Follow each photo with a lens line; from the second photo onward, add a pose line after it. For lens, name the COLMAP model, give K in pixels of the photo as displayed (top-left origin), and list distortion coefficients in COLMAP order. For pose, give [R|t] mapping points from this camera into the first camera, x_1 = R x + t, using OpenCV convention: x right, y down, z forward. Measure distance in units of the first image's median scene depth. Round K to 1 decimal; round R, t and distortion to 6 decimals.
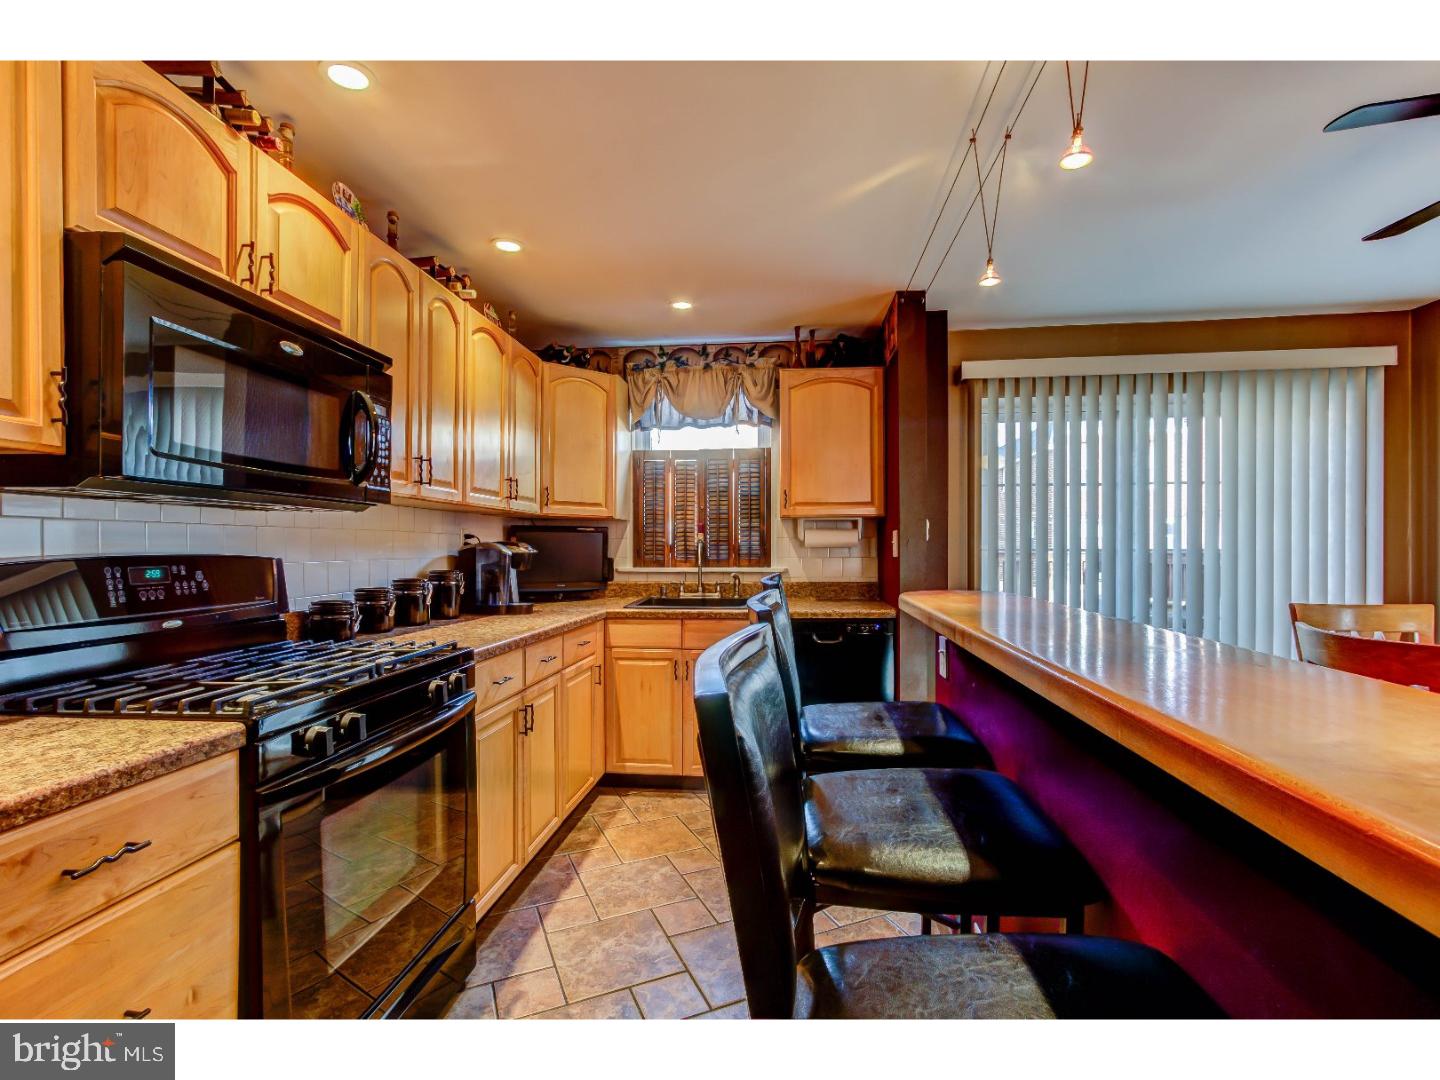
lens RADIAL K [[668.3, 0, 720.3], [0, 668.3, 547.4], [0, 0, 1]] dist [0.000431, 0.002240]
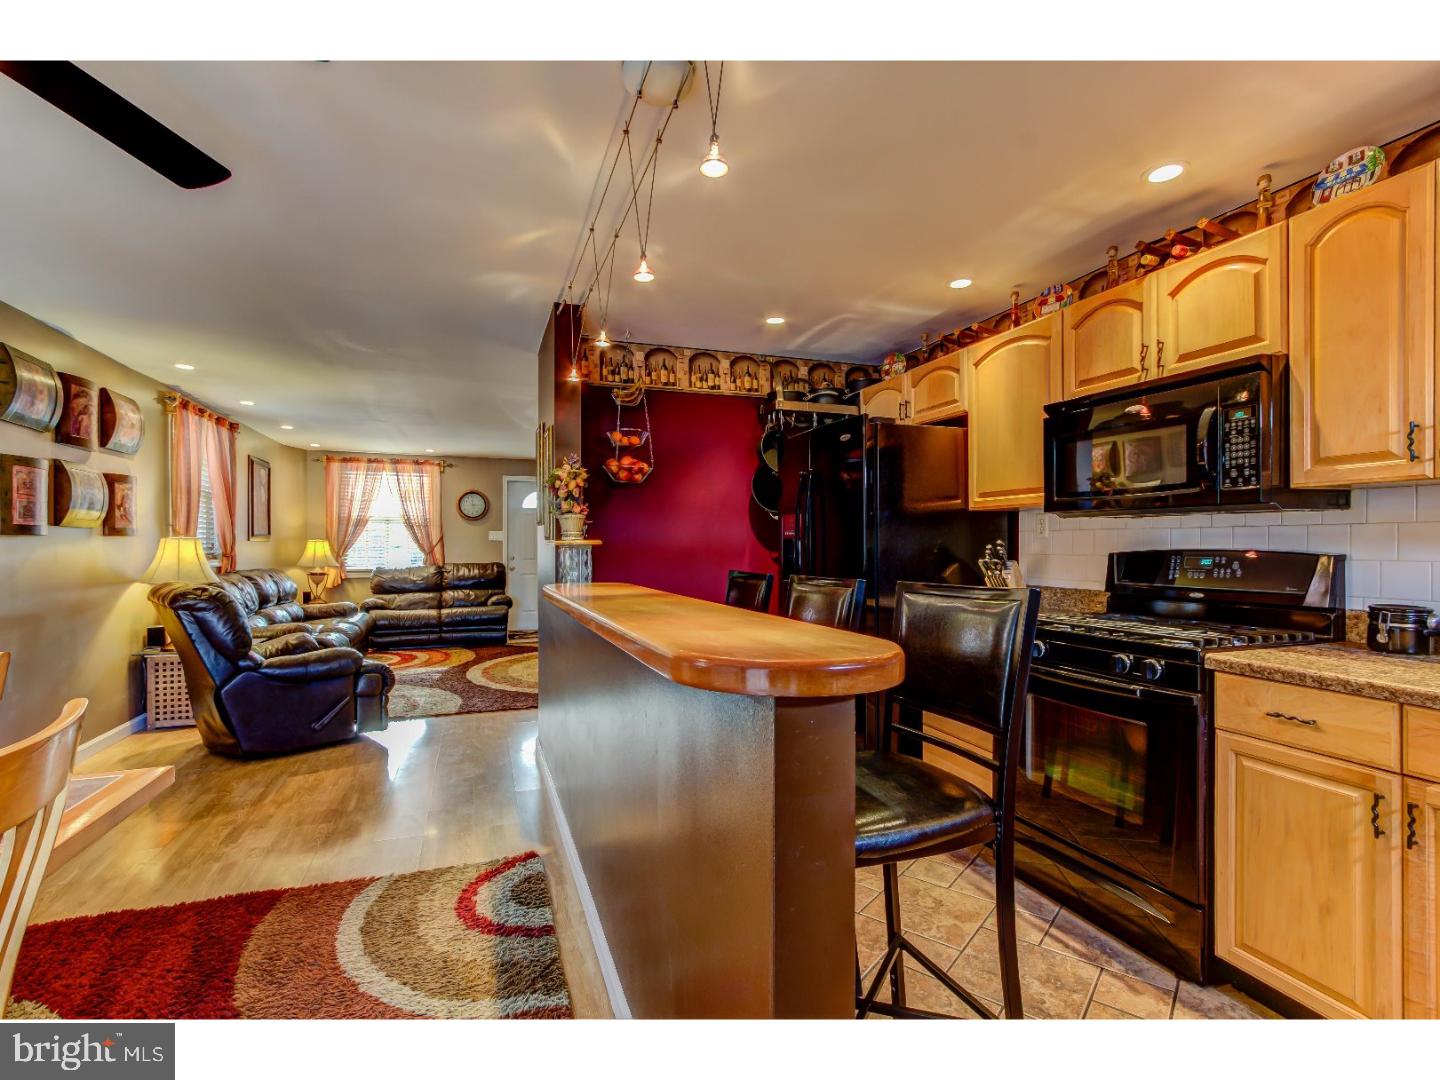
lens RADIAL K [[668.3, 0, 720.3], [0, 668.3, 547.4], [0, 0, 1]] dist [0.000431, 0.002240]
pose [[-0.894752, 0.004406, -0.446541, 0.376583], [0.001449, 0.999975, 0.006963, -0.002390], [0.446560, 0.005583, -0.894736, 0.865286]]
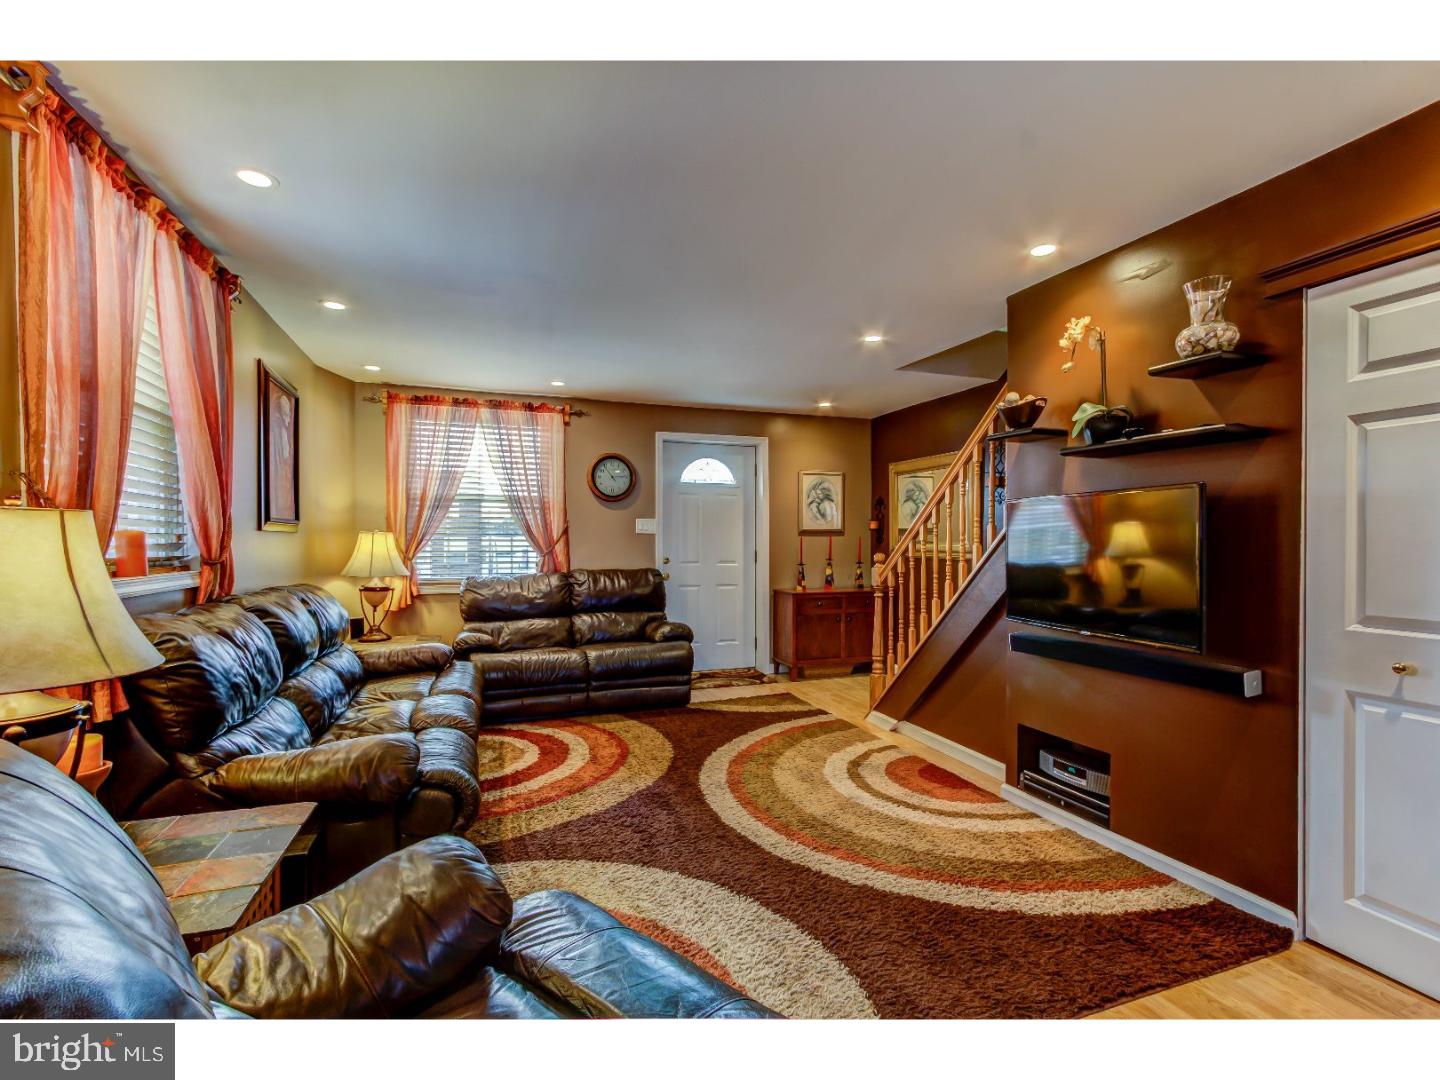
lens RADIAL K [[654.7, 0, 714.1], [0, 654.7, 548.5], [0, 0, 1]] dist [-0.000911, 0.000207]
pose [[-0.898447, 0.005718, -0.439045, 0.561334], [-0.000092, 0.999913, 0.013211, 0.003292], [0.439082, 0.011910, -0.898368, -0.353261]]
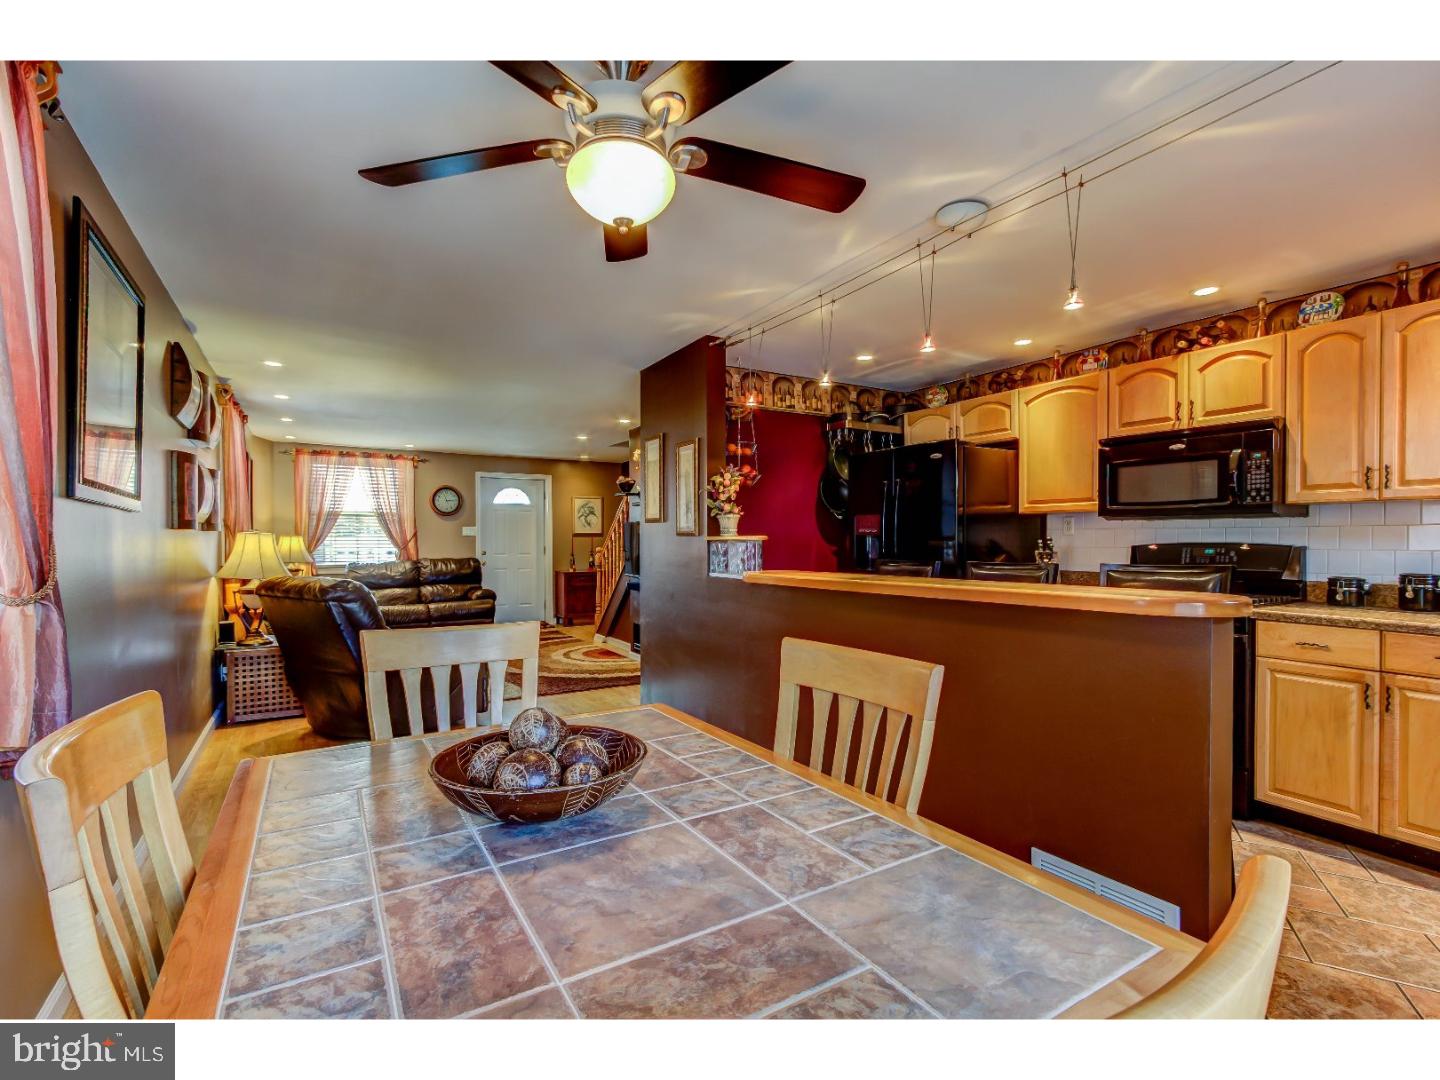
lens RADIAL K [[661.6, 0, 720.2], [0, 661.6, 548.0], [0, 0, 1]] dist [-0.000459, 0.001600]
pose [[-0.789529, 0.009830, -0.613635, 0.827300], [0.000805, 0.999887, 0.014982, -0.002862], [0.613713, 0.011334, -0.789448, 0.806739]]
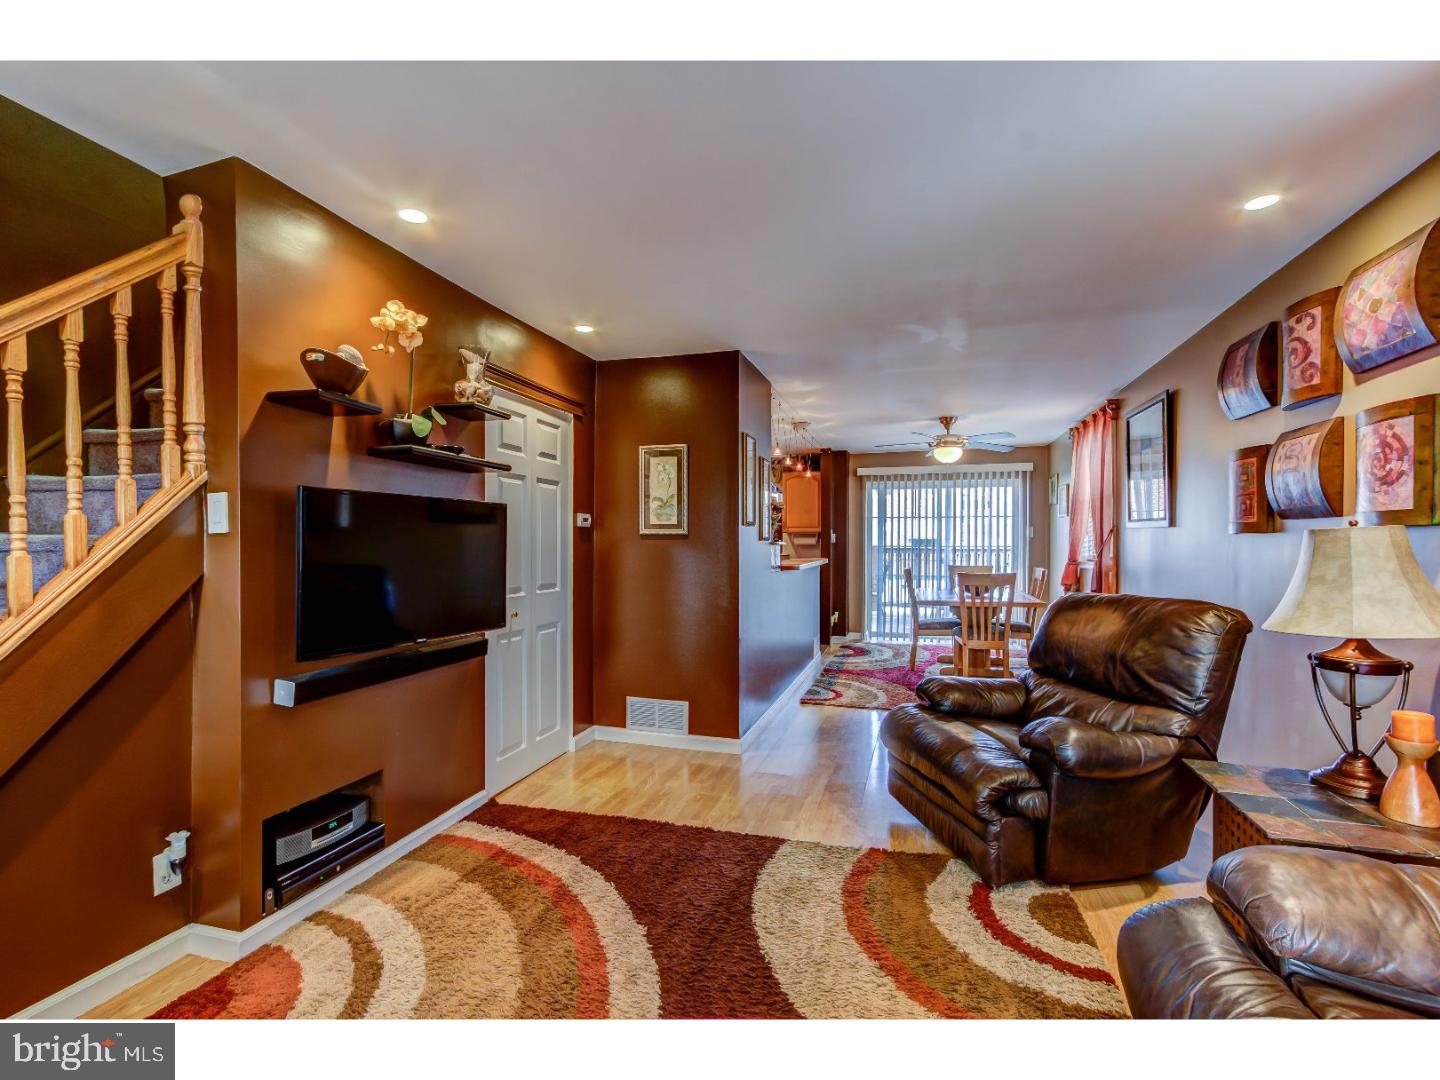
lens RADIAL K [[661.6, 0, 720.2], [0, 661.6, 548.0], [0, 0, 1]] dist [-0.000459, 0.001600]
pose [[0.984527, 0.005881, -0.175136, 0.312300], [-0.005285, 0.999979, 0.003868, 0.002969], [0.175155, -0.002882, 0.984537, -1.466993]]
